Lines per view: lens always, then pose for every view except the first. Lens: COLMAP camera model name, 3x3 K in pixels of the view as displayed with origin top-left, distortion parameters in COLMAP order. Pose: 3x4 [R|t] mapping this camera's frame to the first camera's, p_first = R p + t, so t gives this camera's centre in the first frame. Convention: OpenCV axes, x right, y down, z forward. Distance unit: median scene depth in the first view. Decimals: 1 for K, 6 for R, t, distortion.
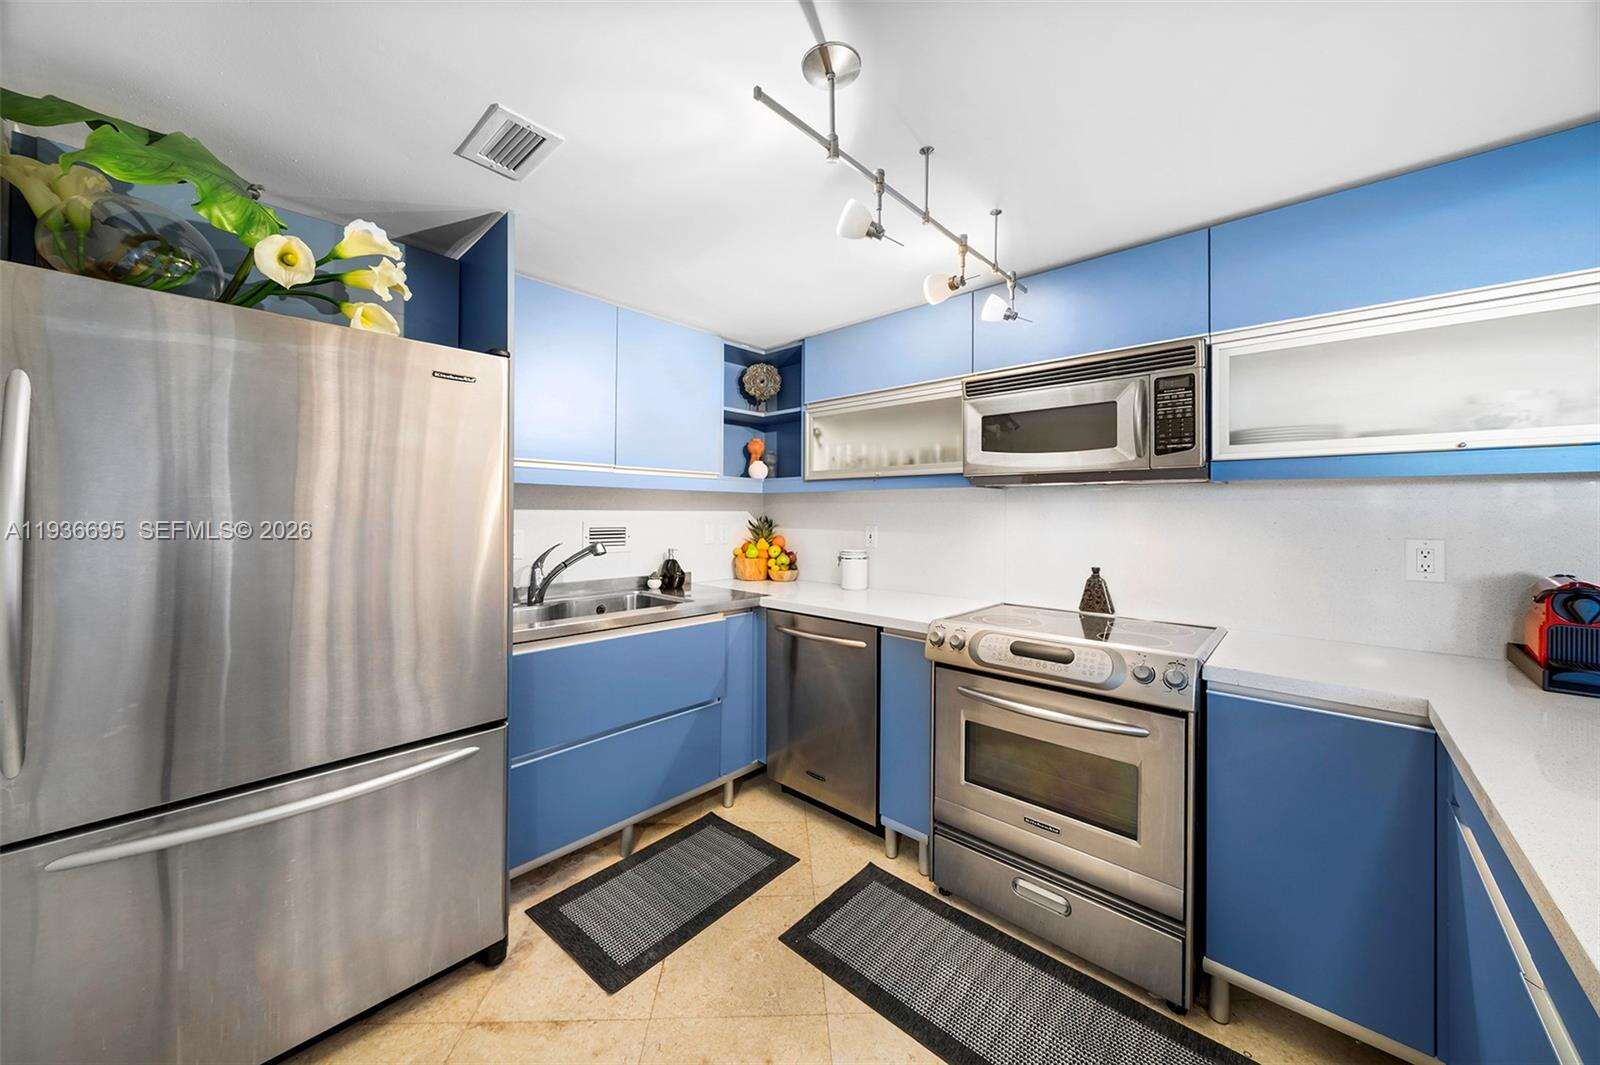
lens RADIAL K [[561.0, 0, 799.7], [0, 561.0, 513.7], [0, 0, 1]] dist [-0.002225, -0.000250]
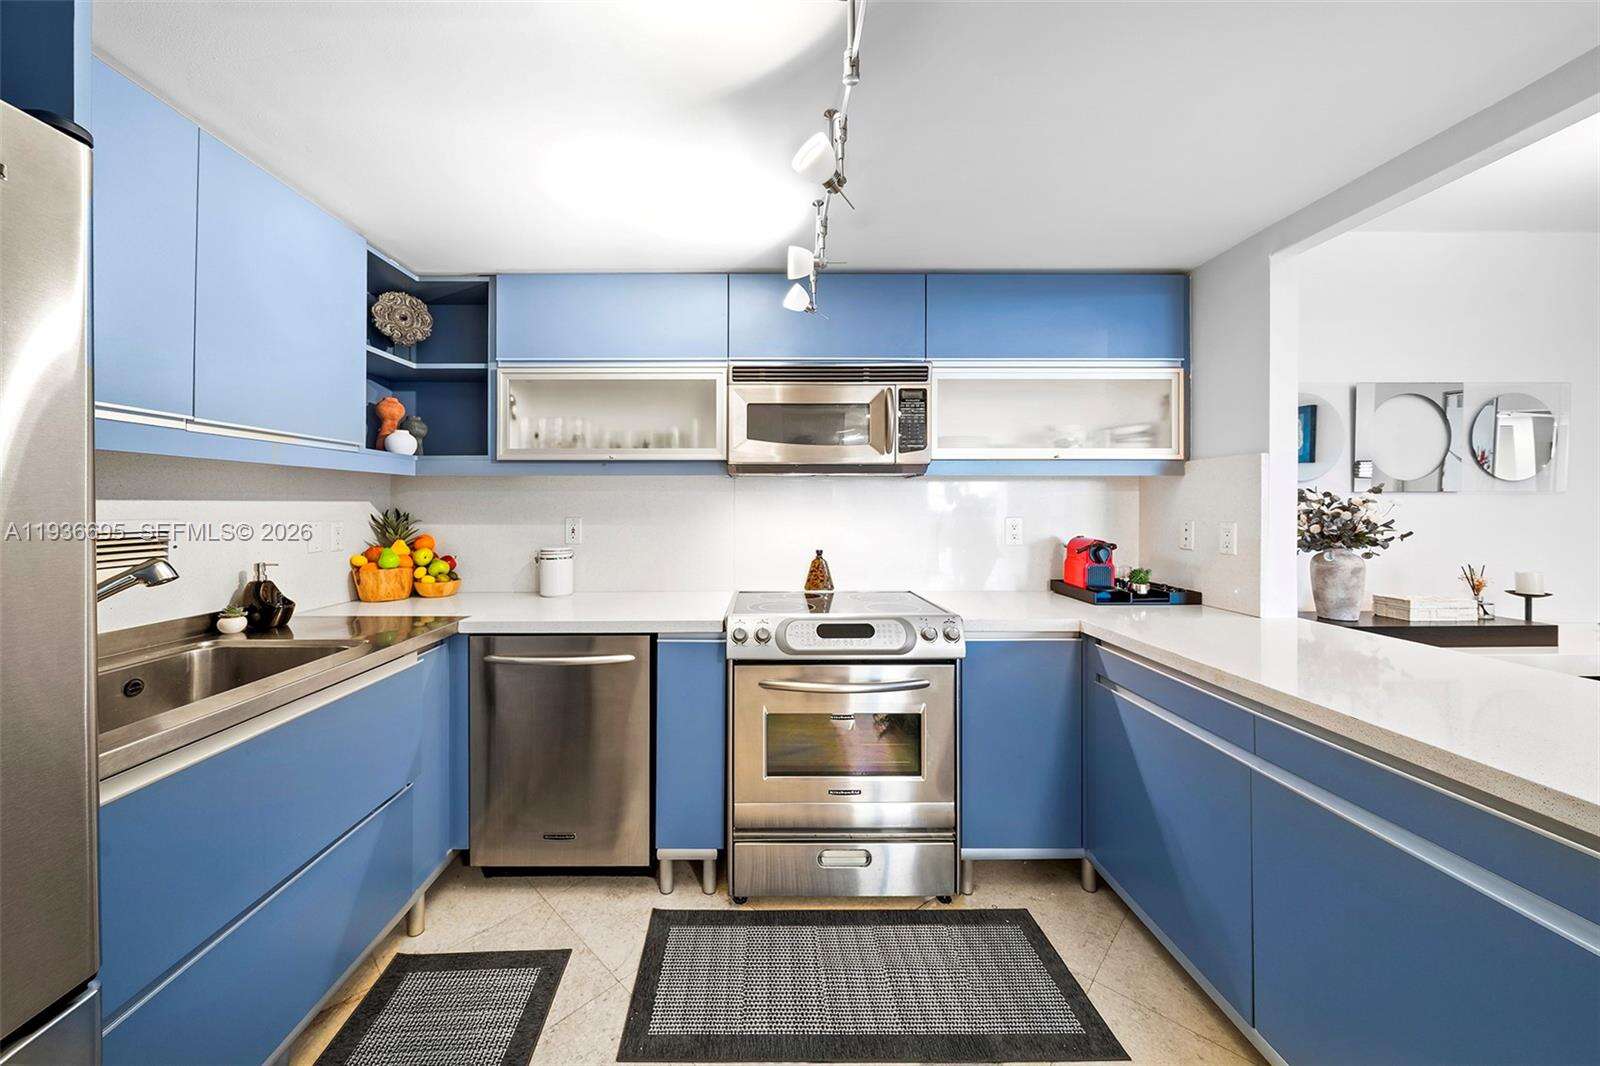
lens RADIAL K [[566.2, 0, 797.5], [0, 566.2, 507.6], [0, 0, 1]] dist [-0.000388, -0.000133]
pose [[0.735915, -0.011002, 0.676985, -0.250637], [0.007130, 0.999938, 0.008499, 0.001248], [-0.677037, -0.001427, 0.735948, 0.182604]]
